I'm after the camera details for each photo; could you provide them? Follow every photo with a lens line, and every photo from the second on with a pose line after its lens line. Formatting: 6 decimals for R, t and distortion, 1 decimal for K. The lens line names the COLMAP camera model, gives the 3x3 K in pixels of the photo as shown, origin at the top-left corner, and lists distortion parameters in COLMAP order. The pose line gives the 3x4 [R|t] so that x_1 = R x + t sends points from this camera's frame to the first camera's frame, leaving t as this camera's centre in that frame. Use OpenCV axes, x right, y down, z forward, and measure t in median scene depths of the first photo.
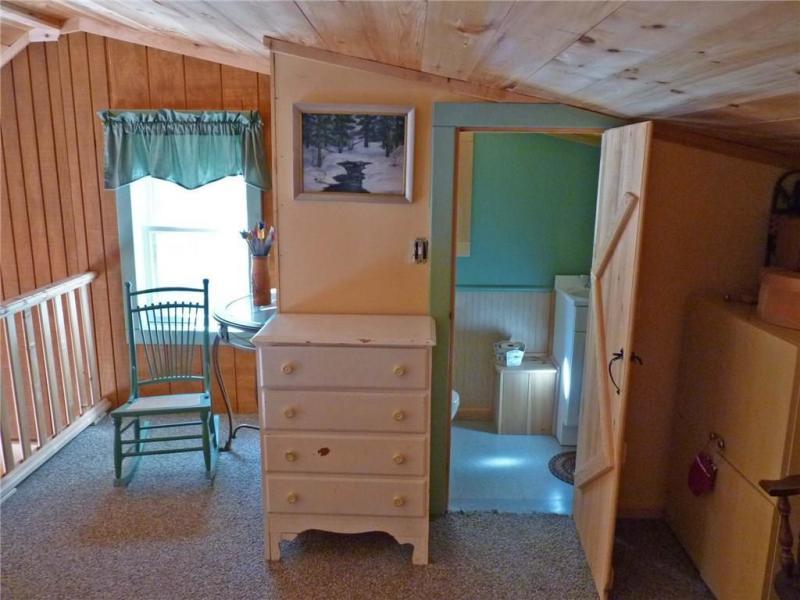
lens RADIAL K [[641.2, 0, 400.6], [0, 641.2, 302.2], [0, 0, 1]] dist [-0.022923, -0.000039]
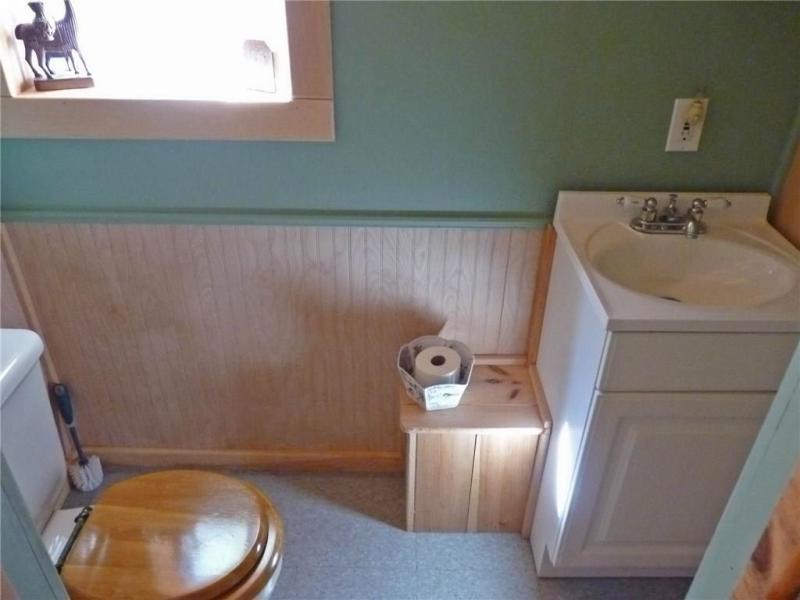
lens RADIAL K [[641.2, 0, 398.3], [0, 641.2, 298.1], [0, 0, 1]] dist [-0.022923, -0.000039]
pose [[0.999869, -0.006092, 0.014978, 0.140183], [0.000313, 0.933433, 0.358751, -0.121005], [-0.016167, -0.358699, 0.933313, 0.624517]]
